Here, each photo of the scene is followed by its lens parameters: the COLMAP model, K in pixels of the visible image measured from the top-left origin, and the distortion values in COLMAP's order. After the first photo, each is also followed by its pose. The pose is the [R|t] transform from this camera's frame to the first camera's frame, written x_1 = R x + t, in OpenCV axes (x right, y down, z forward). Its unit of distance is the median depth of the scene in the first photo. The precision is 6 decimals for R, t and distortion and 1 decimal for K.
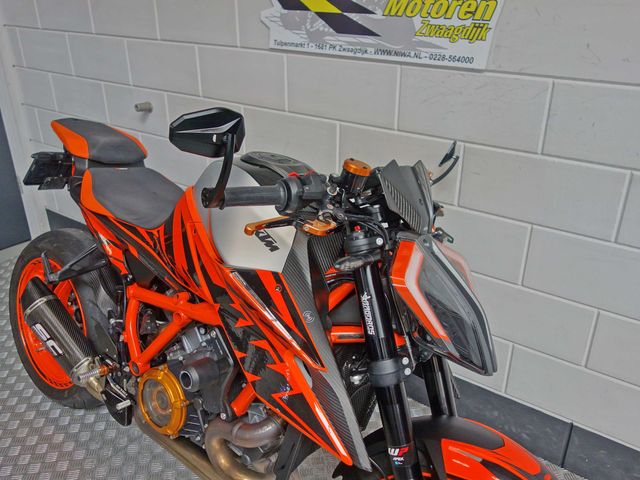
lens RADIAL K [[563.8, 0, 321.6], [0, 563.8, 241.2], [0, 0, 1]] dist [-0.004789, 0.021329]
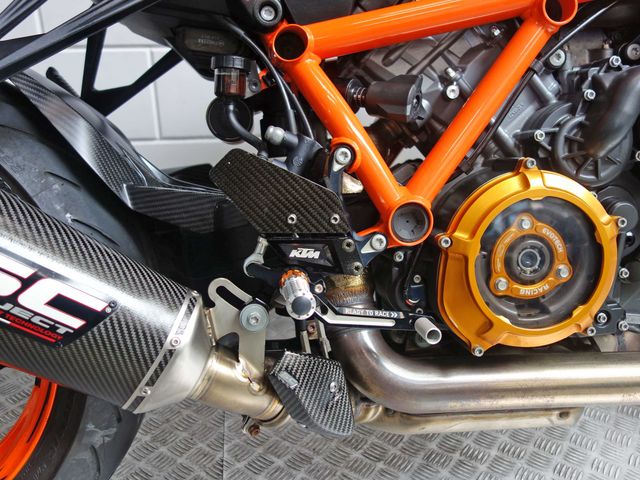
lens RADIAL K [[563.8, 0, 318.1], [0, 563.8, 240.8], [0, 0, 1]] dist [-0.004789, 0.021329]
pose [[0.711526, -0.258655, 0.653321, -0.608448], [0.306449, 0.950928, 0.042730, 0.203181], [-0.632314, 0.169806, 0.755874, 0.772365]]
